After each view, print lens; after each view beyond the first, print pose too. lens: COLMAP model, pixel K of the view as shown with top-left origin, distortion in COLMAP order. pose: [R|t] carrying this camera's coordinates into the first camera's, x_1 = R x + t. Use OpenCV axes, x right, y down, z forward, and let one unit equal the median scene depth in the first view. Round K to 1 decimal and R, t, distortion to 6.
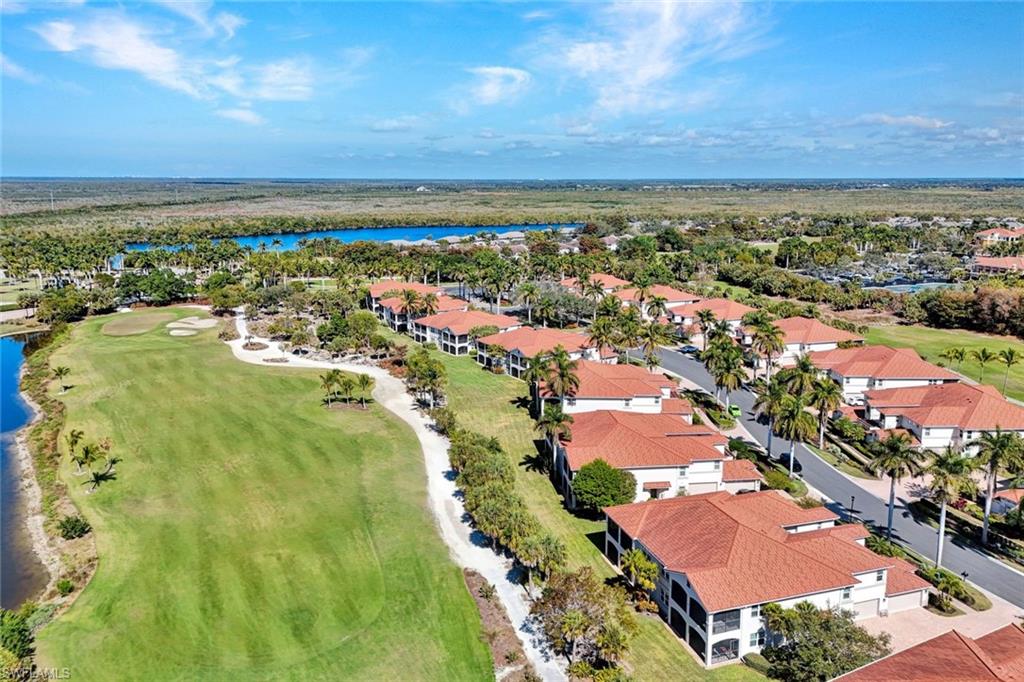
lens RADIAL K [[749.2, 0, 510.6], [0, 749.2, 298.8], [0, 0, 1]] dist [0.089883, -0.084650]
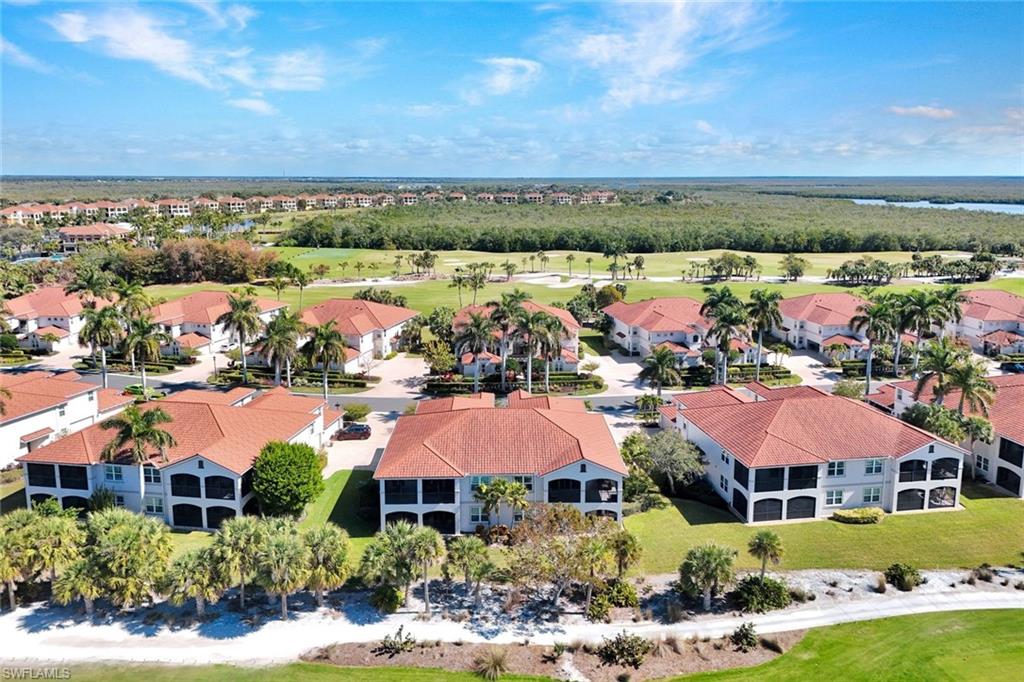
lens RADIAL K [[758.9, 0, 511.7], [0, 758.9, 299.5], [0, 0, 1]] dist [0.096774, -0.103272]
pose [[0.299946, -0.155556, 0.941188, -0.621028], [0.155622, 0.981378, 0.112604, 0.052062], [-0.941177, 0.112694, 0.318568, 0.740073]]
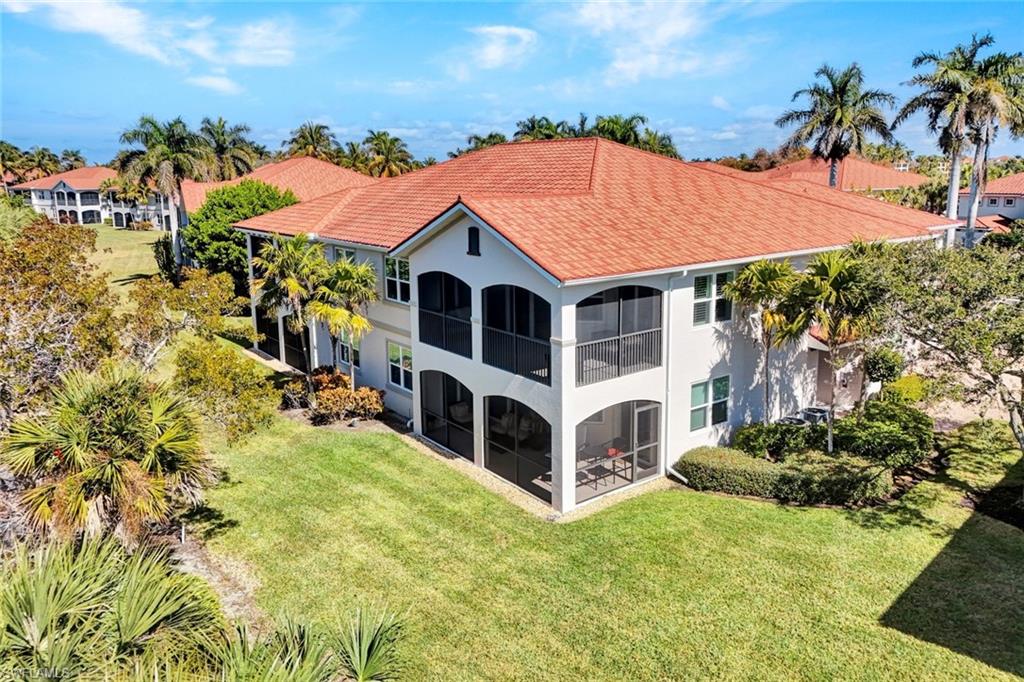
lens RADIAL K [[749.2, 0, 510.6], [0, 749.2, 298.8], [0, 0, 1]] dist [0.089883, -0.084650]
pose [[0.946401, -0.066856, 0.315999, 0.155913], [0.065173, 0.997747, 0.015904, 0.380161], [-0.316351, 0.005543, 0.948626, 0.719788]]
